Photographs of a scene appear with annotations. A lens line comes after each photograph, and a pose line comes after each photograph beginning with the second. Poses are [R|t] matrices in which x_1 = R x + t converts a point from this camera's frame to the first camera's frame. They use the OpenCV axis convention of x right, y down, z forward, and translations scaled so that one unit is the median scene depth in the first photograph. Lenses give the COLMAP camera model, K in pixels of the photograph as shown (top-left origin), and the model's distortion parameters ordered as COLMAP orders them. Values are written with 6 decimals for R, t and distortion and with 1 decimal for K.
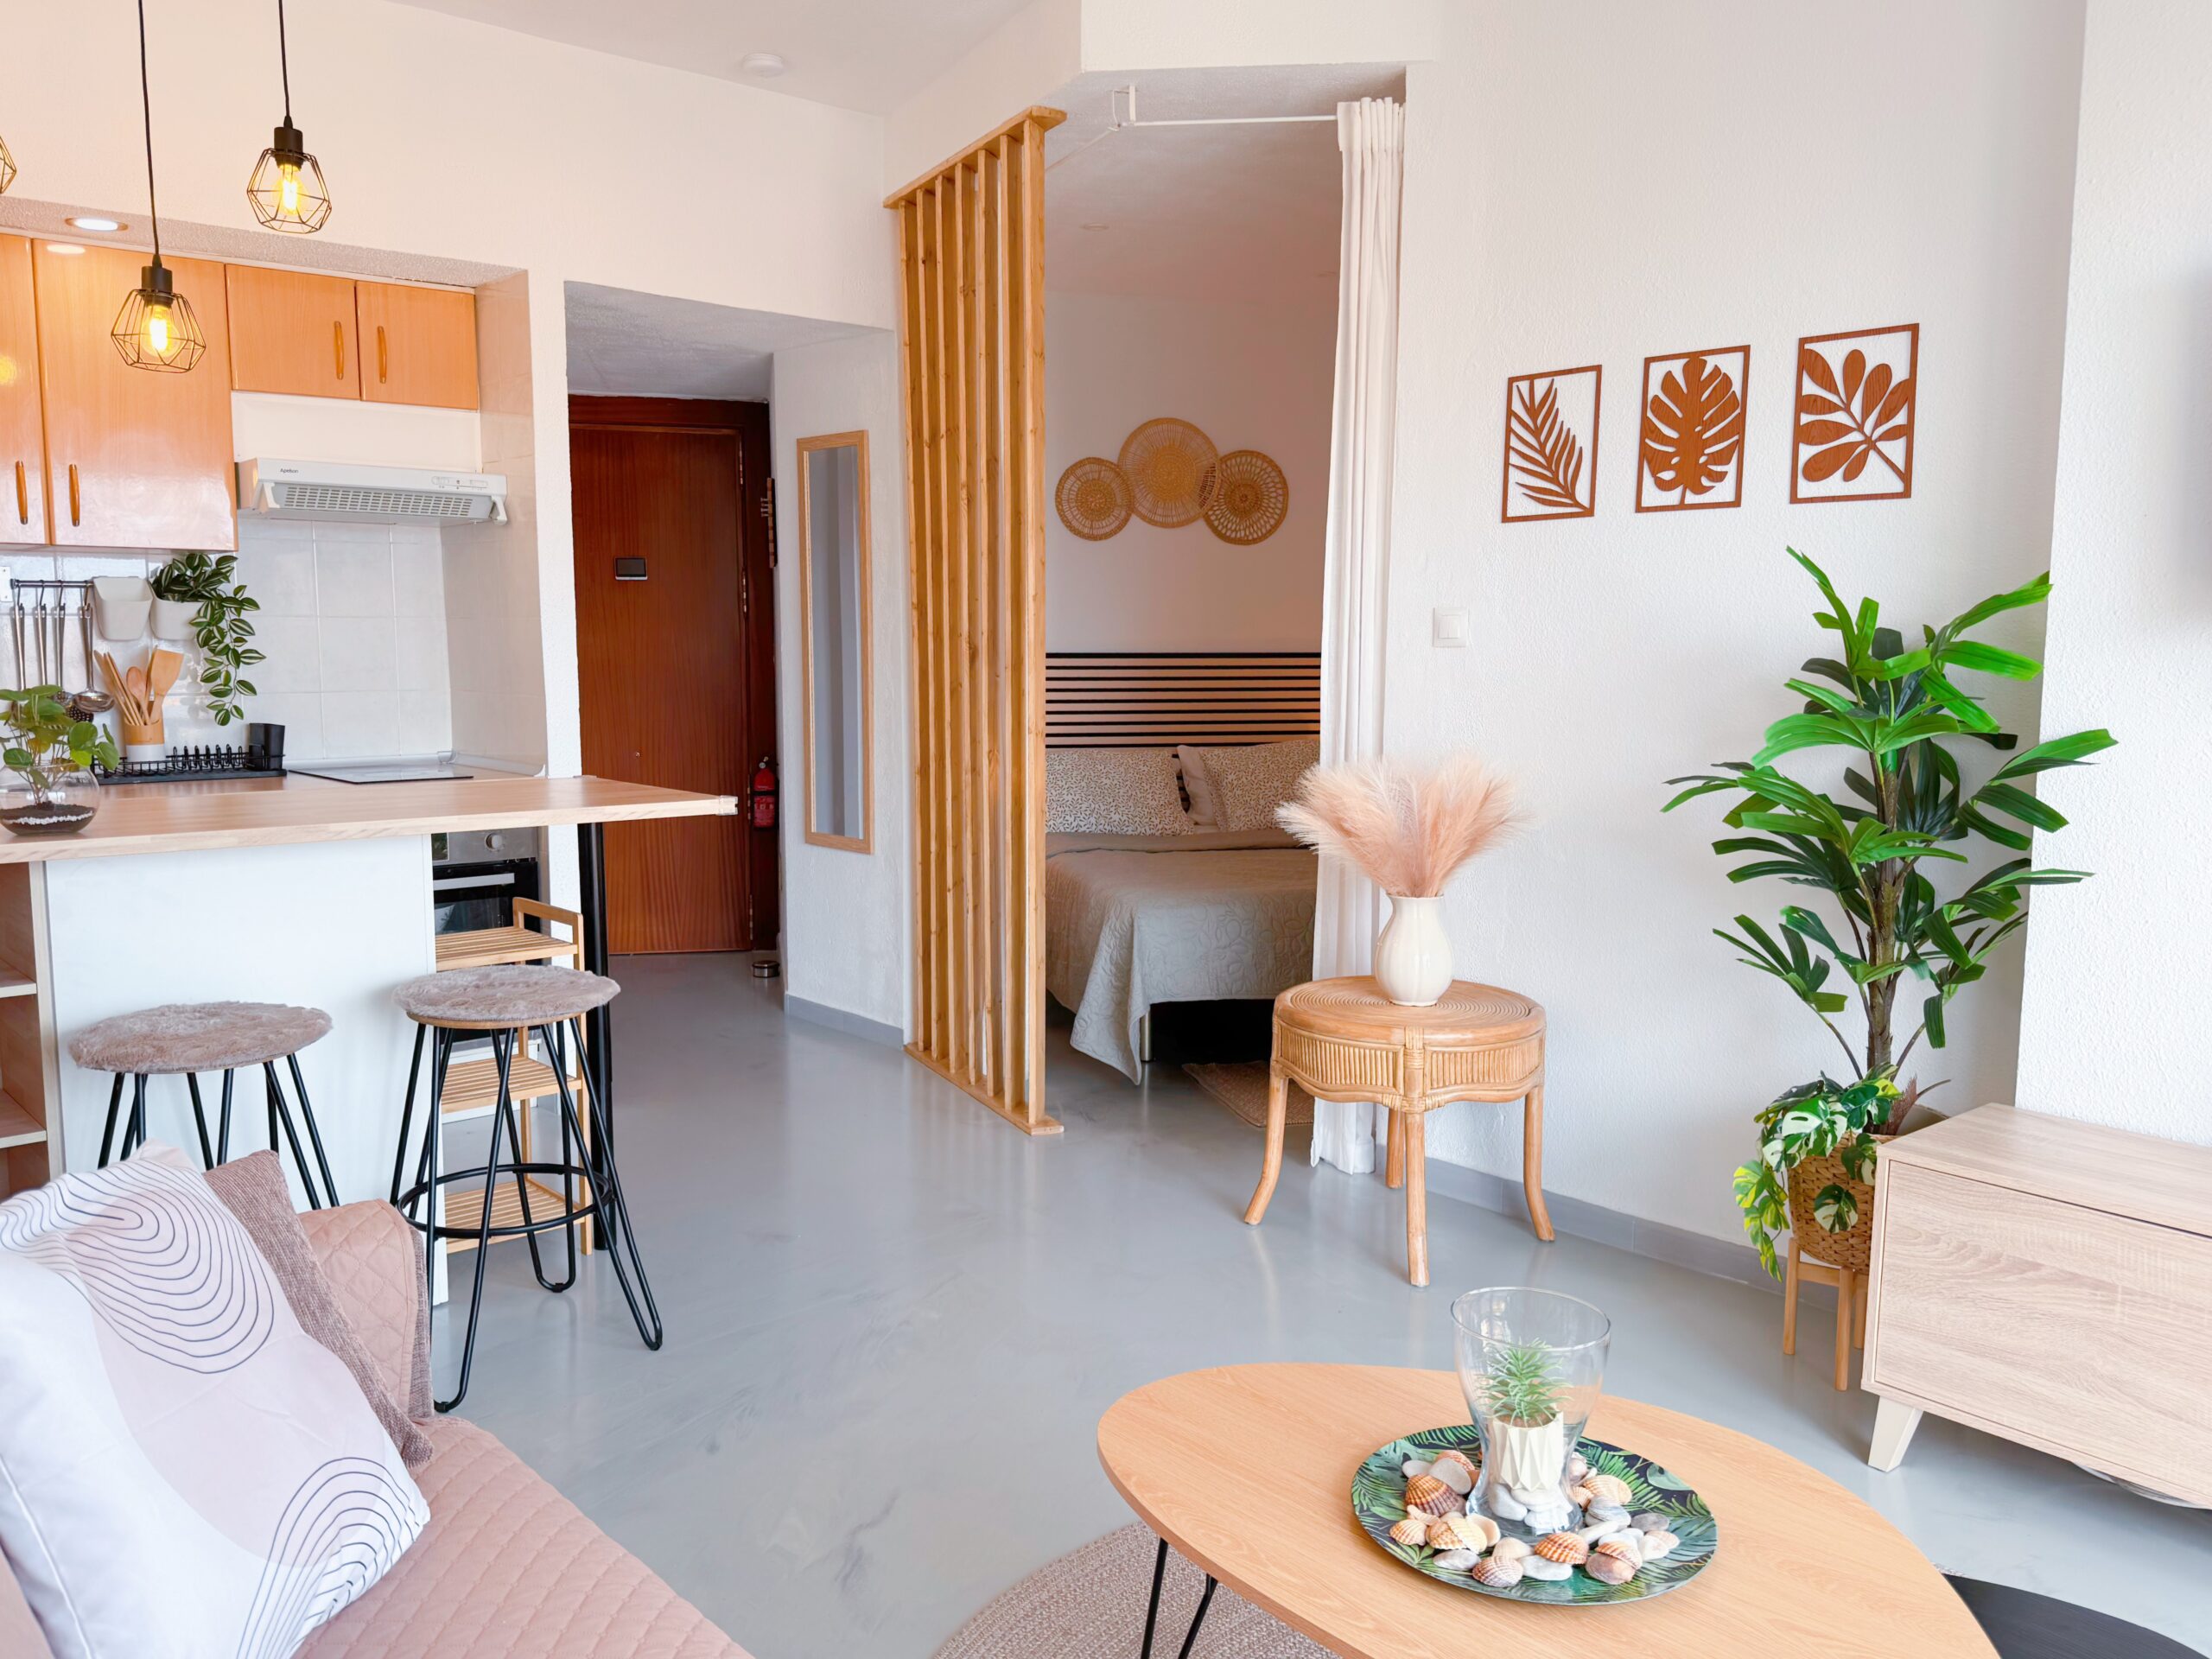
lens RADIAL K [[1775.4, 0, 1042.0], [0, 1775.4, 830.5], [0, 0, 1]] dist [0.131850, -0.210952]
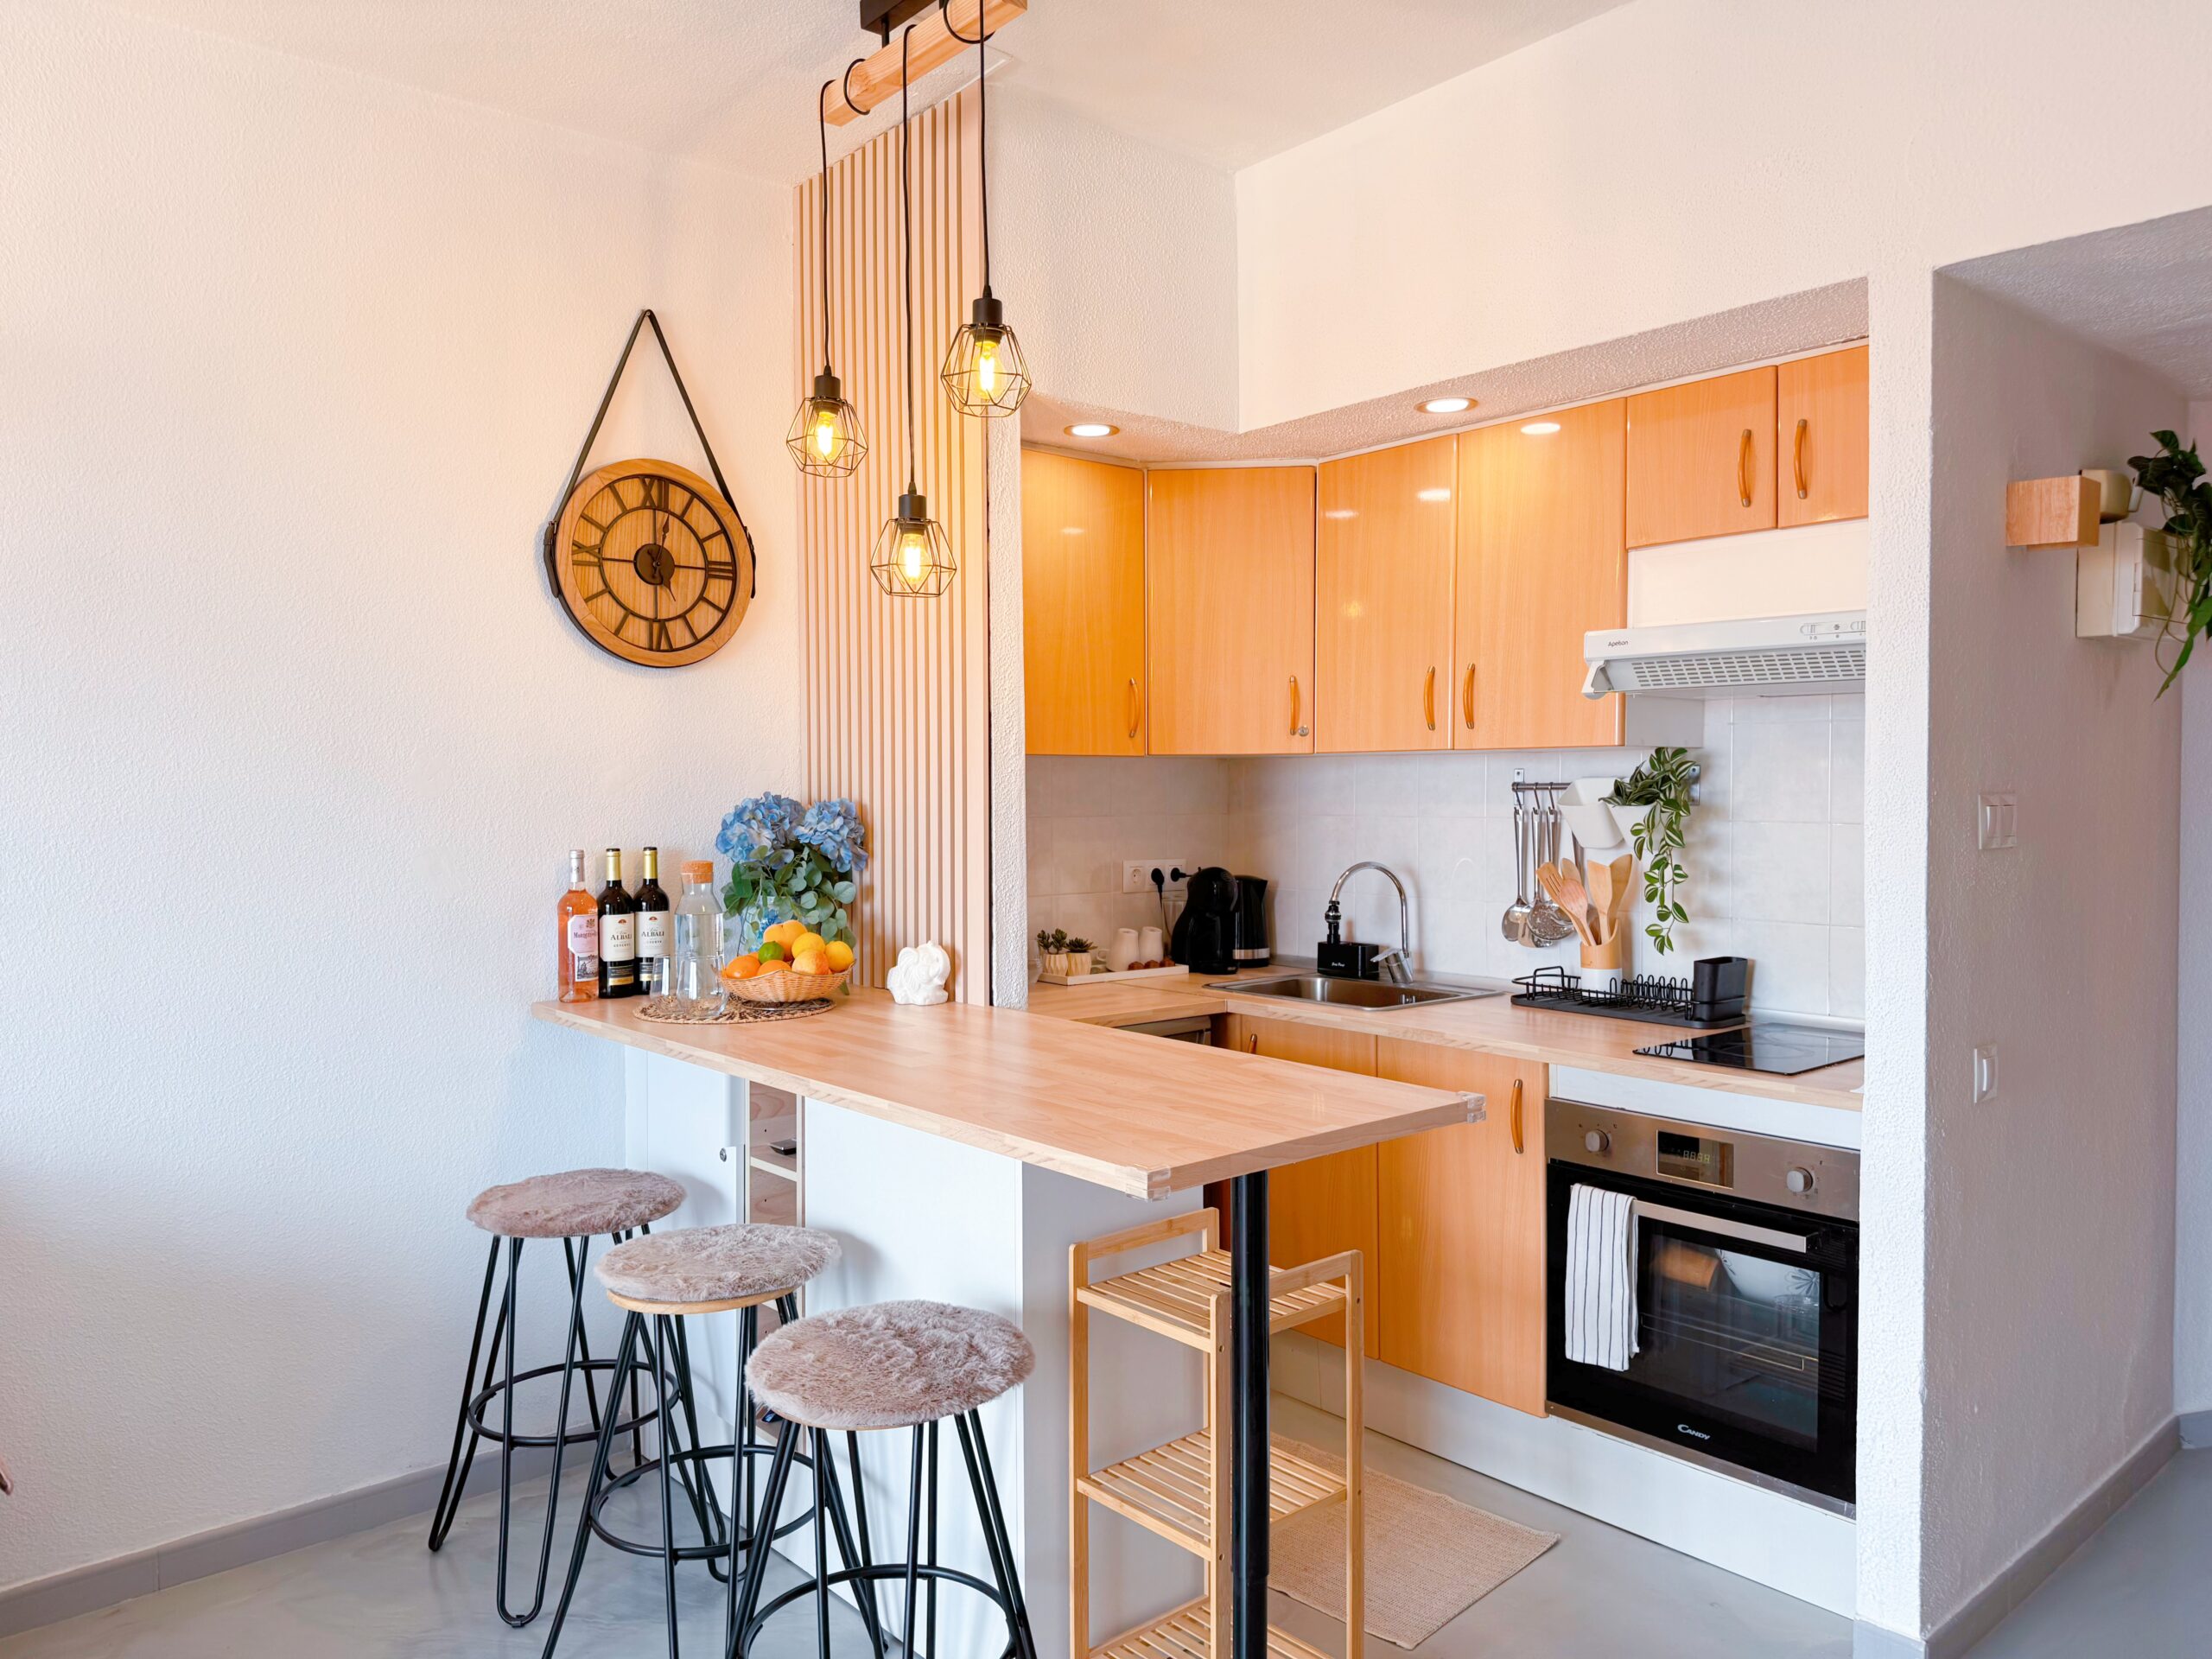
lens RADIAL K [[1534.0, 0, 1106.0], [0, 1534.0, 829.5], [0, 0, 1]] dist [0.098267, -0.117051]
pose [[0.037846, 0.028785, -0.998869, 0.839867], [-0.104396, 0.994229, 0.024696, -0.376464], [0.993815, 0.103343, 0.040633, 2.550583]]
